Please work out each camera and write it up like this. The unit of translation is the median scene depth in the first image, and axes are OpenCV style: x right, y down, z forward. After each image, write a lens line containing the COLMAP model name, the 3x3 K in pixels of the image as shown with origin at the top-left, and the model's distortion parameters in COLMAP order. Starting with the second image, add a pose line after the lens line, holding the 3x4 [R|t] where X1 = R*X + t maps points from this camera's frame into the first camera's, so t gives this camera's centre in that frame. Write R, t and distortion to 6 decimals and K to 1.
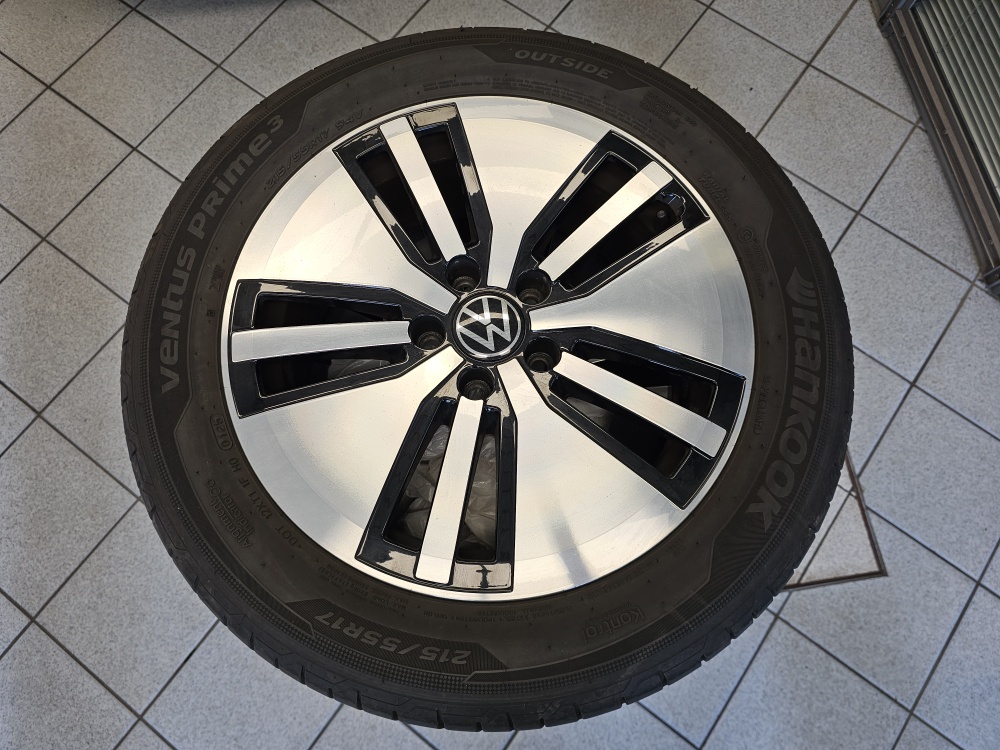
lens RADIAL K [[679.4, 0, 512.8], [0, 679.4, 376.4], [0, 0, 1]] dist [0.050701, -0.059253]
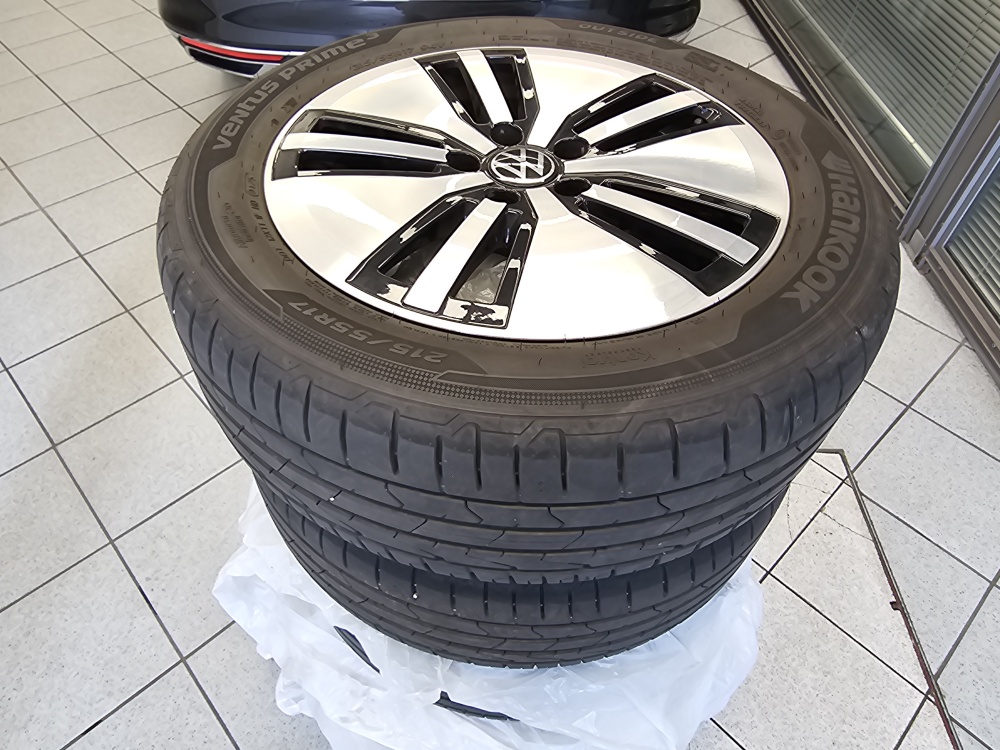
lens RADIAL K [[695.0, 0, 481.9], [0, 695.0, 369.2], [0, 0, 1]] dist [-0.003538, 0.000156]
pose [[0.982359, 0.137296, -0.126970, 0.078550], [-0.179485, 0.882839, -0.434028, 0.661997], [0.052504, 0.449160, 0.891907, 0.193970]]
